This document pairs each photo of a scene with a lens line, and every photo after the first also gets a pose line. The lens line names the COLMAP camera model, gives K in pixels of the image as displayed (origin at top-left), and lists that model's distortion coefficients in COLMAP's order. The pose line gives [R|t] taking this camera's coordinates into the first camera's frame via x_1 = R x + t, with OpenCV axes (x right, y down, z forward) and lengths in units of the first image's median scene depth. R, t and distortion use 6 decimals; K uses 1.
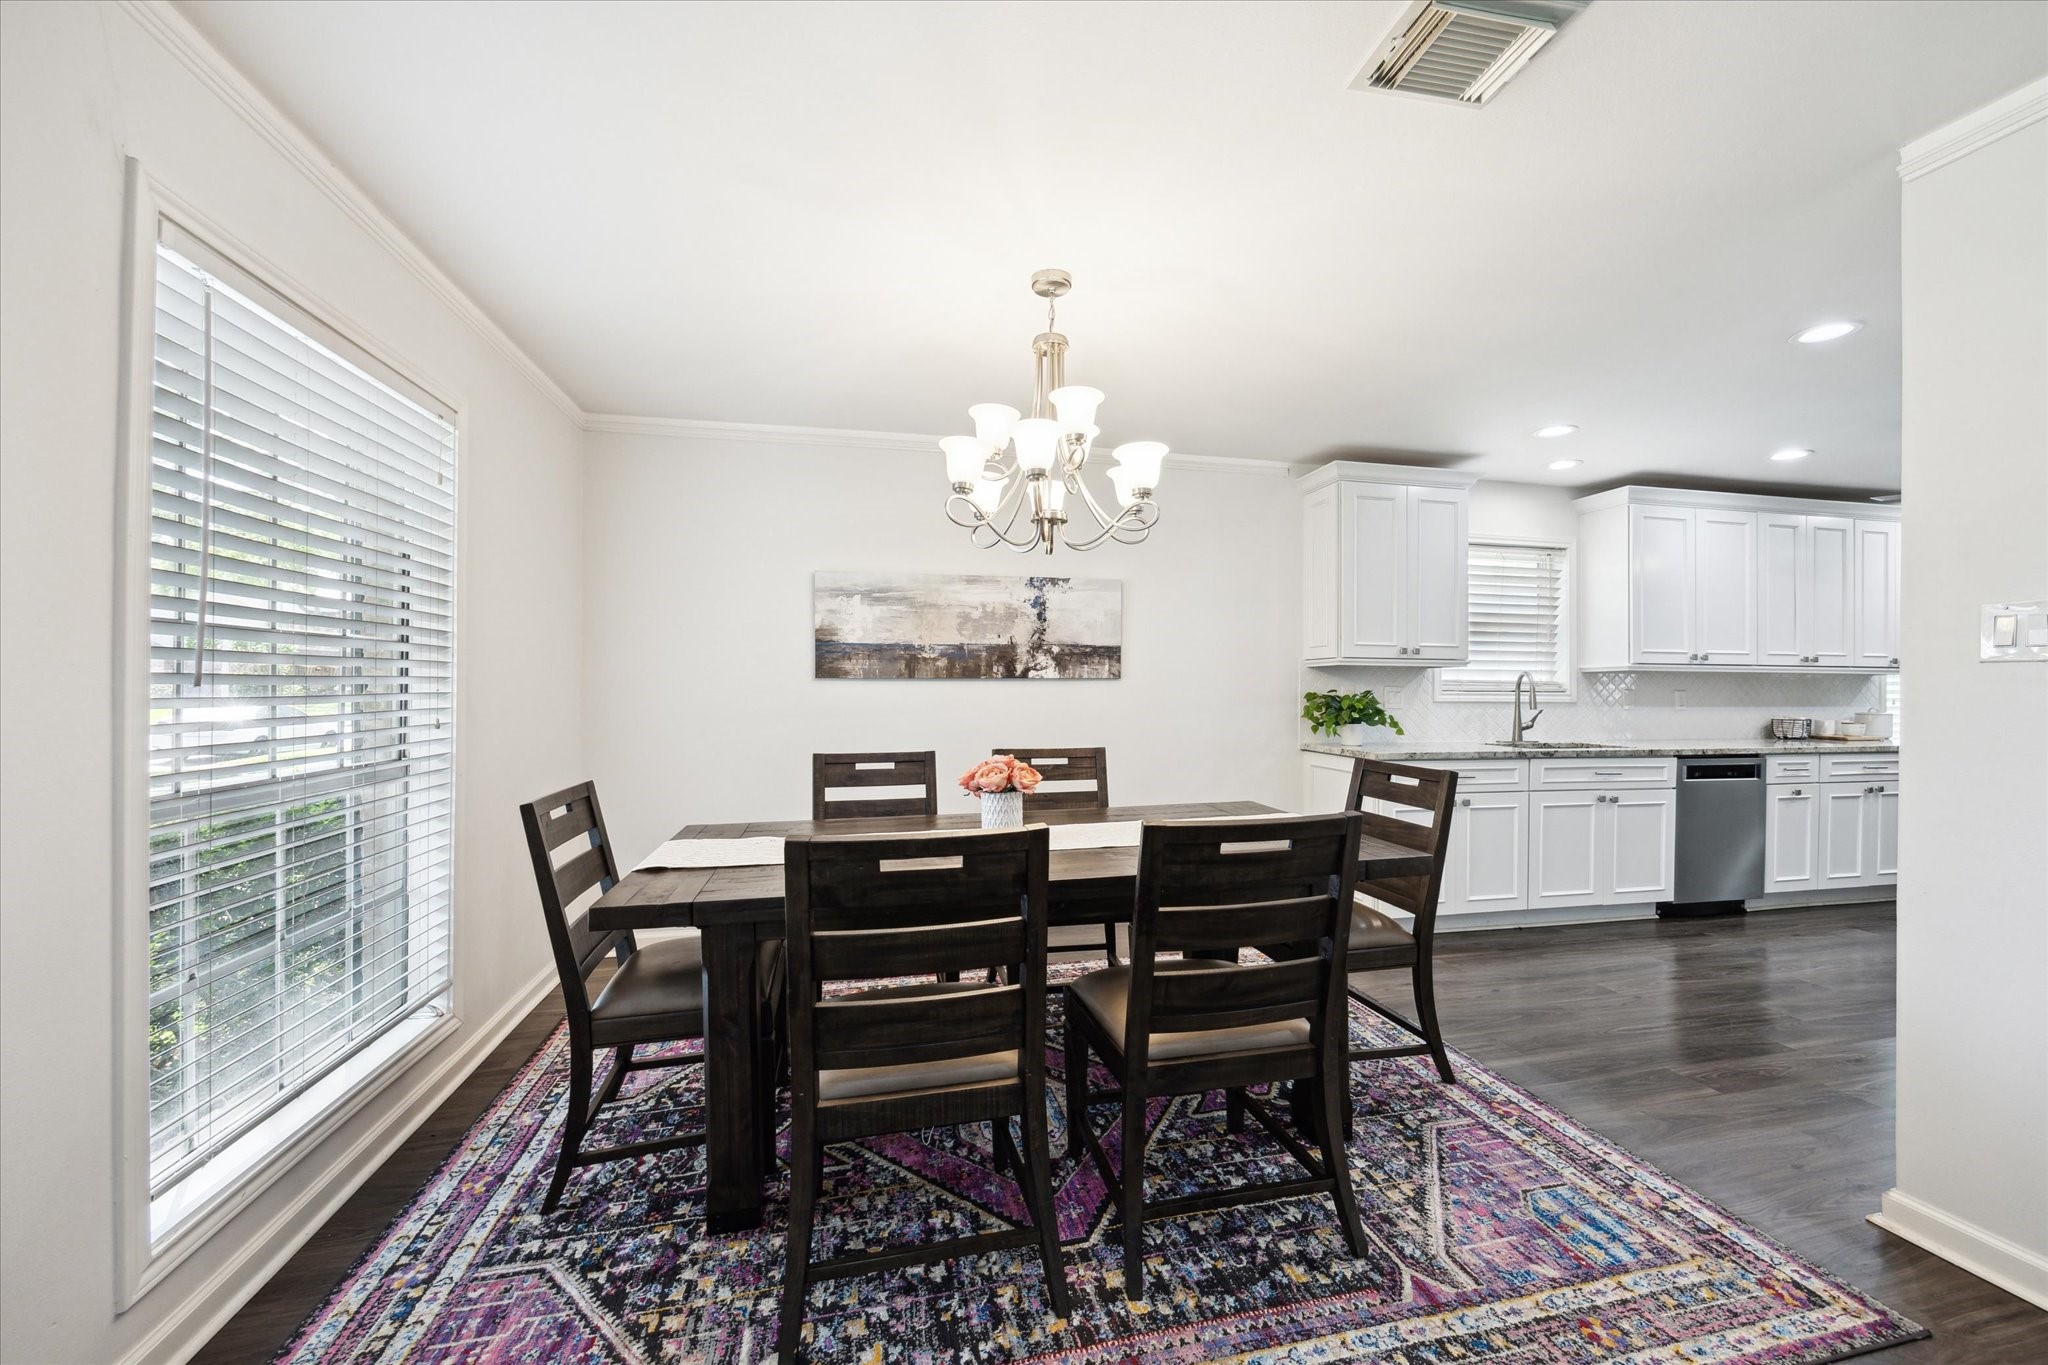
lens RADIAL K [[807.5, 0, 1038.9], [0, 807.5, 699.4], [0, 0, 1]] dist [0.001047, 0.000130]
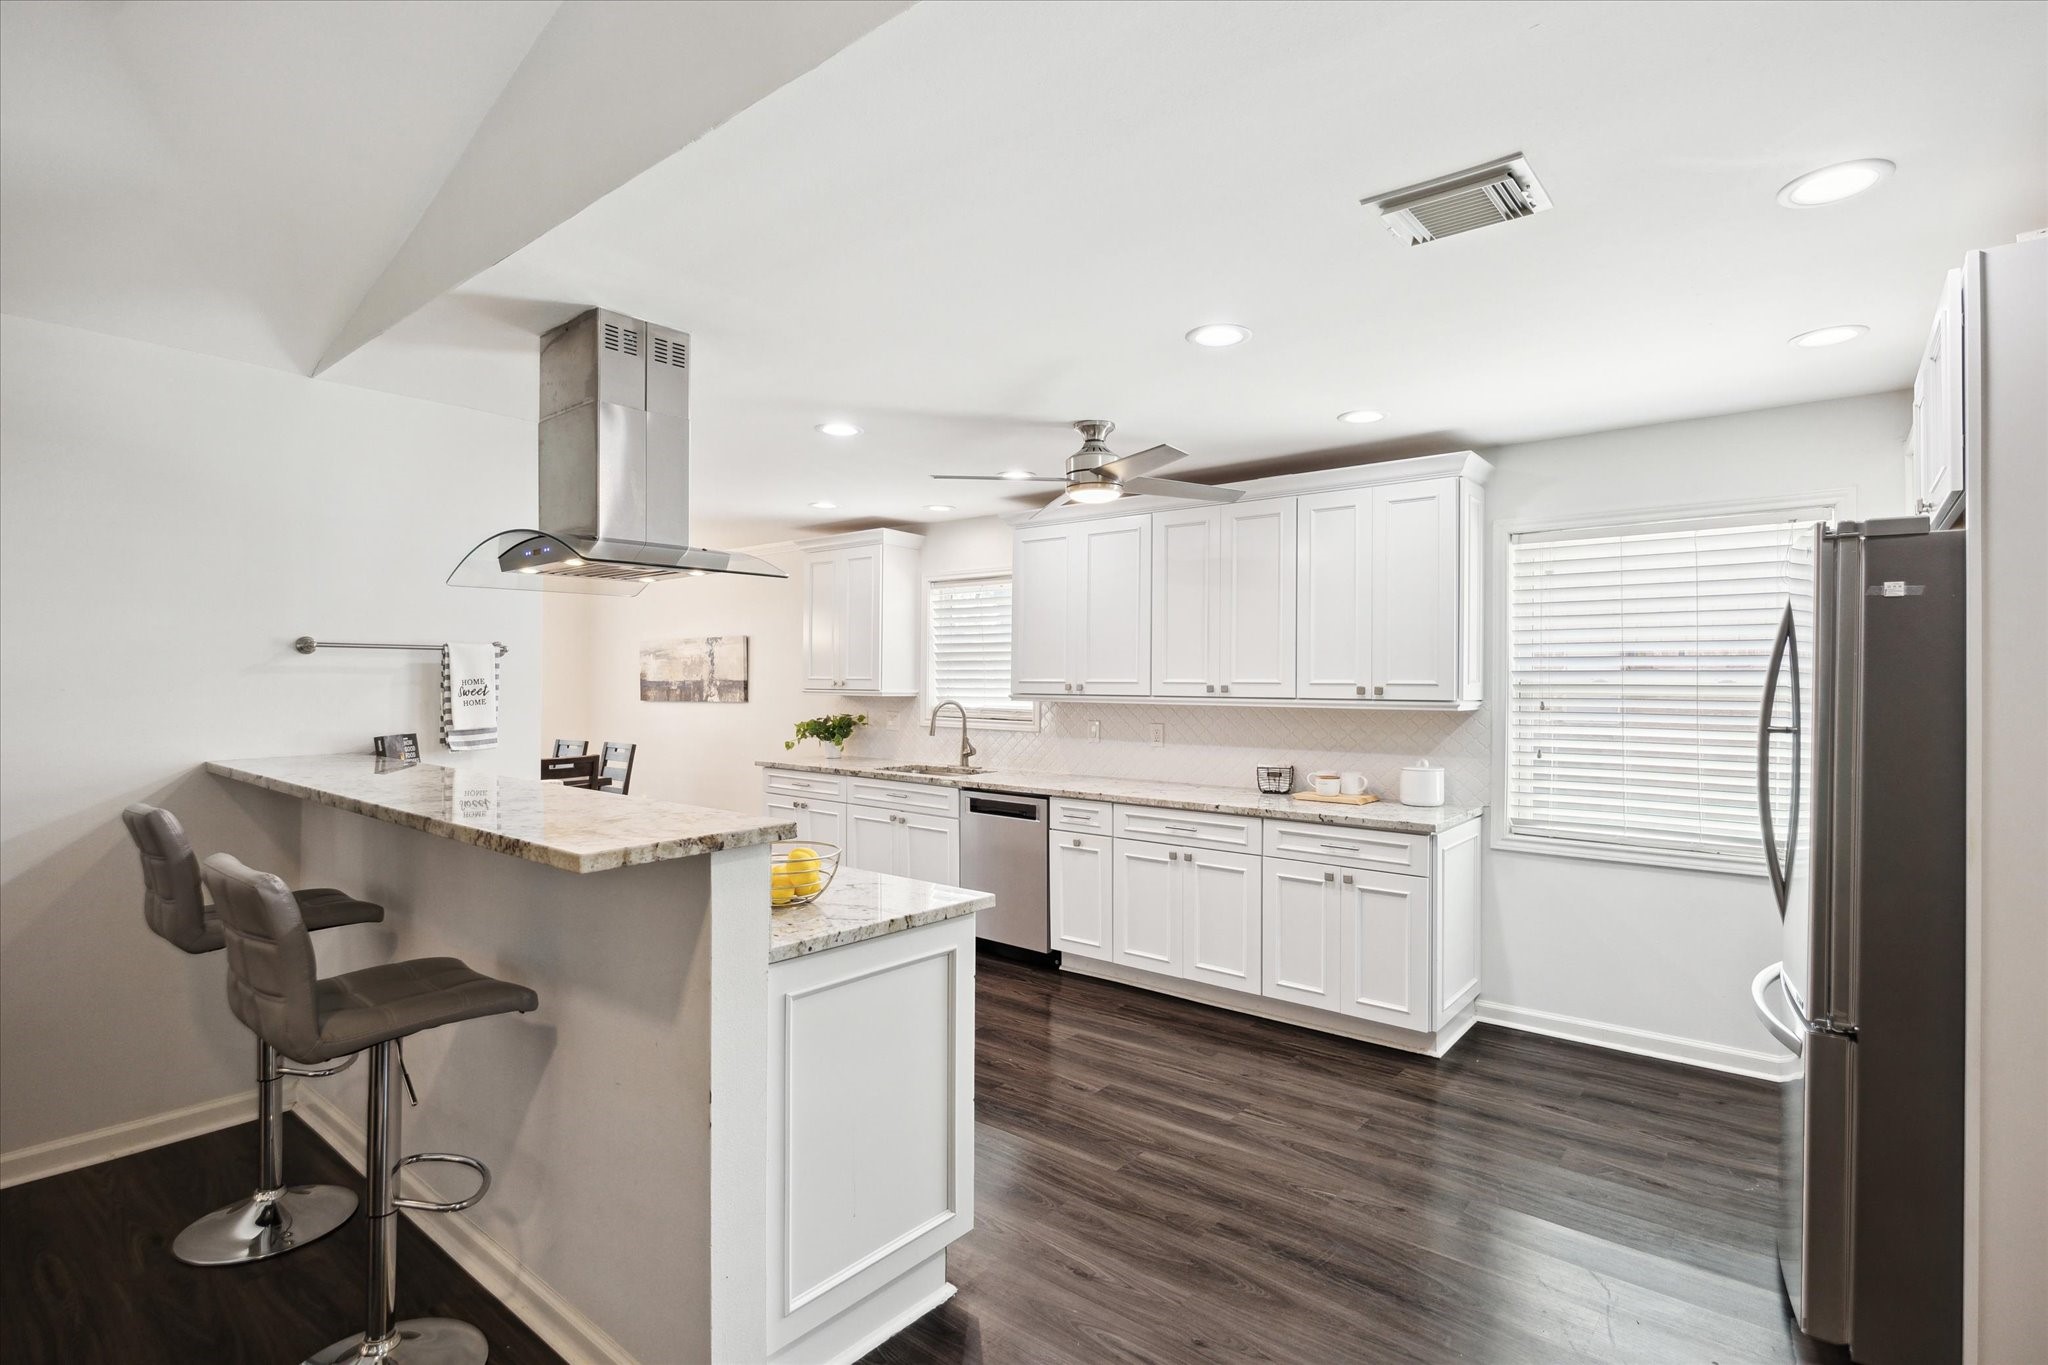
lens RADIAL K [[989.6, 0, 1025.6], [0, 989.6, 675.4], [0, 0, 1]] dist [-0.001488, -0.000016]
pose [[0.605193, -0.006623, -0.796051, 1.994960], [-0.010768, 0.999806, -0.016504, -0.055050], [0.796006, 0.018560, 0.605004, 0.339336]]
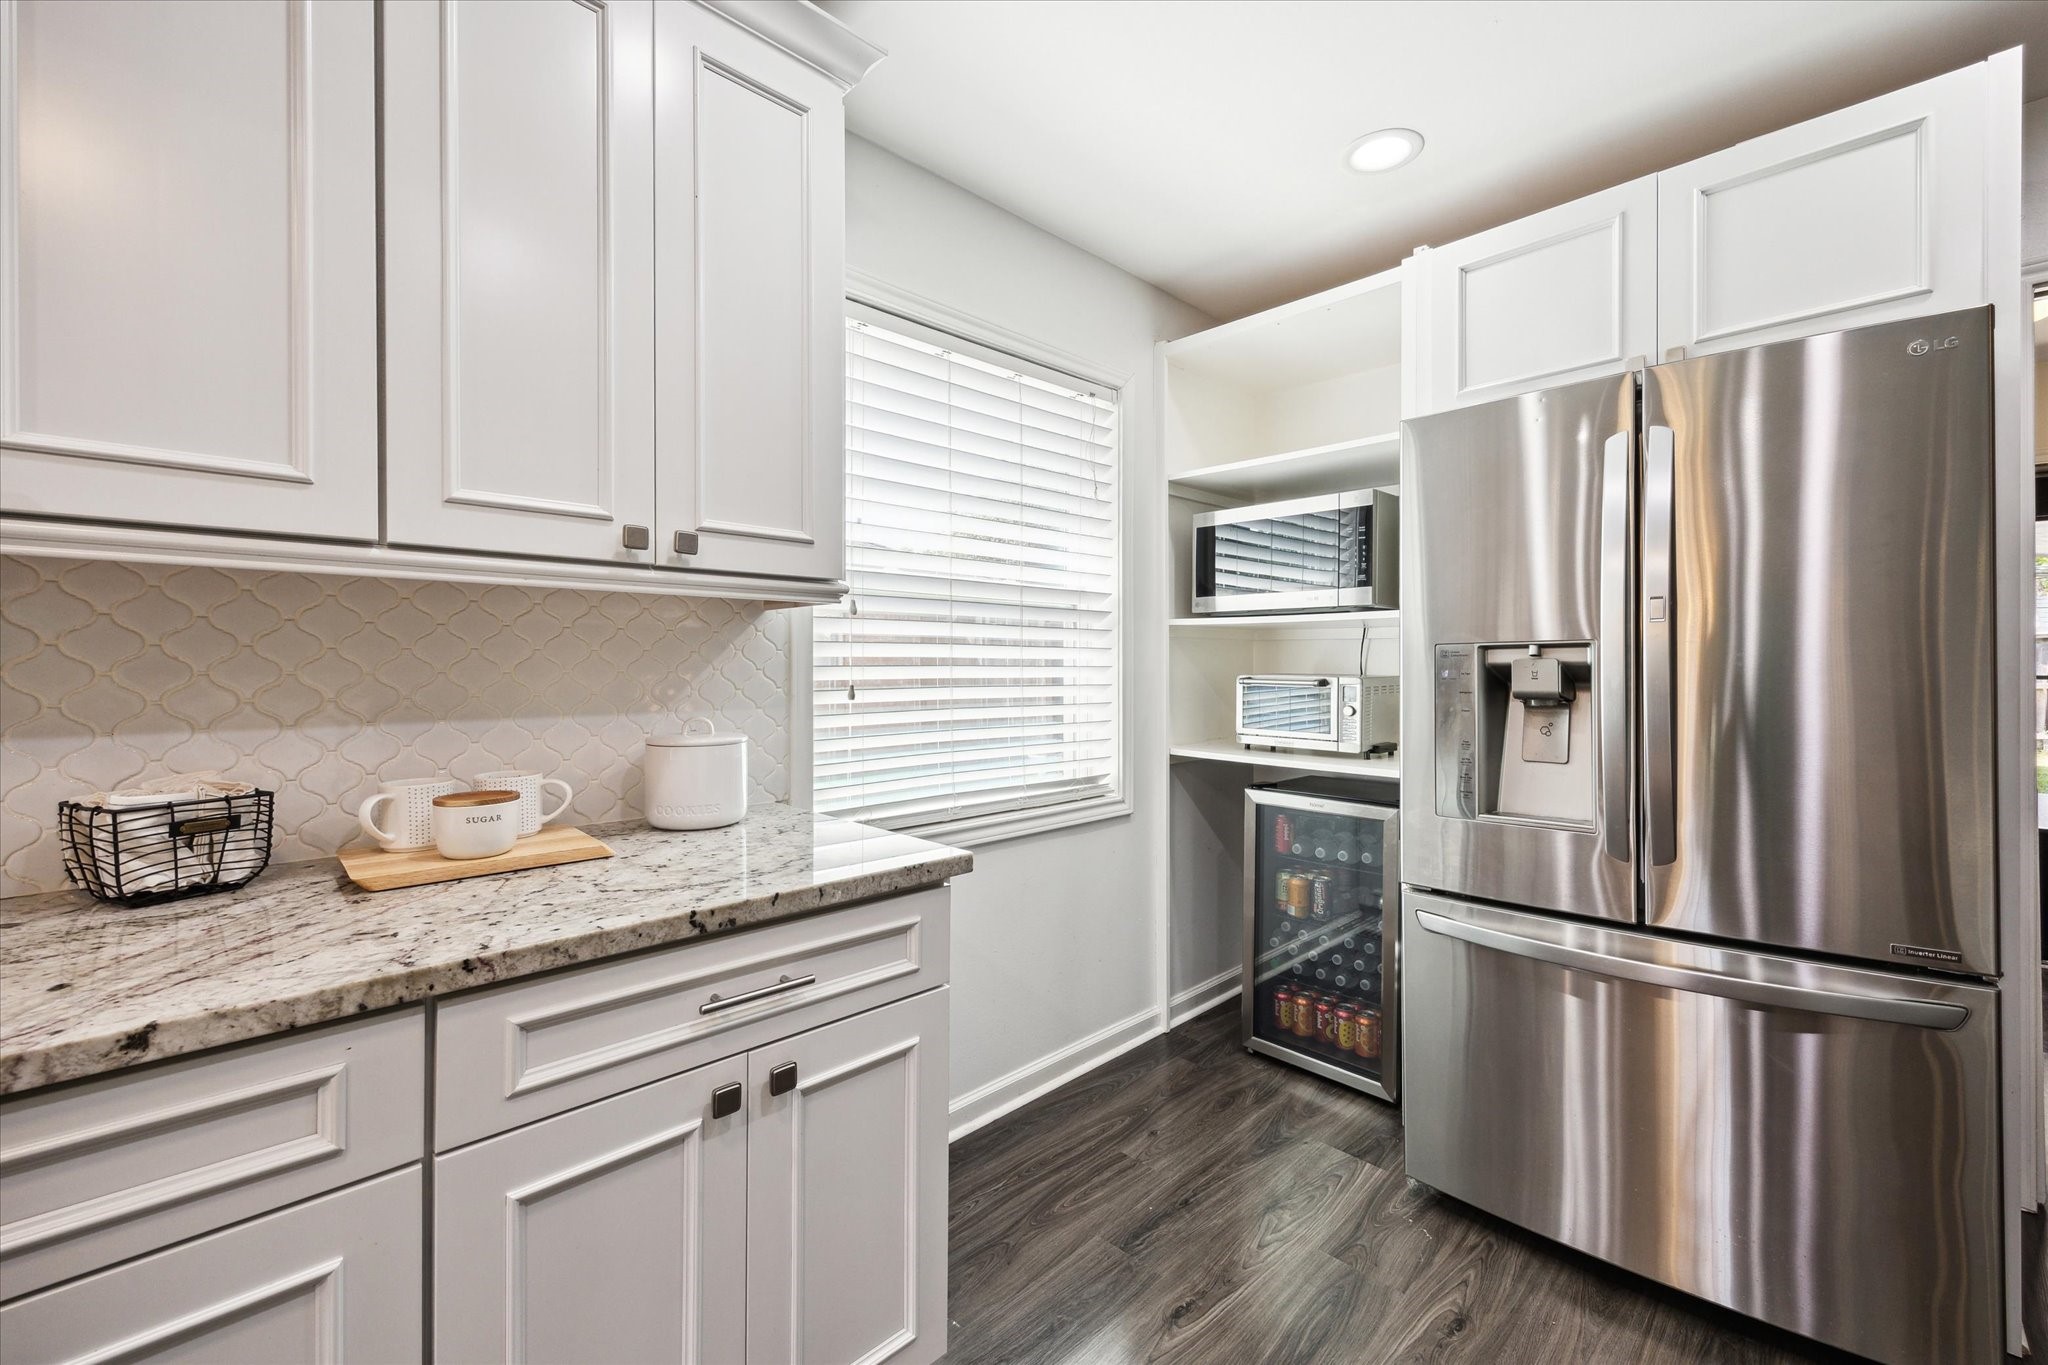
lens RADIAL K [[832.2, 0, 1032.6], [0, 832.2, 673.9], [0, 0, 1]] dist [0.017378, 0.000058]
pose [[0.854126, -0.009070, 0.519988, 1.312577], [0.009158, 0.999955, 0.002401, -0.005669], [-0.519986, 0.002711, 0.854170, 0.928191]]
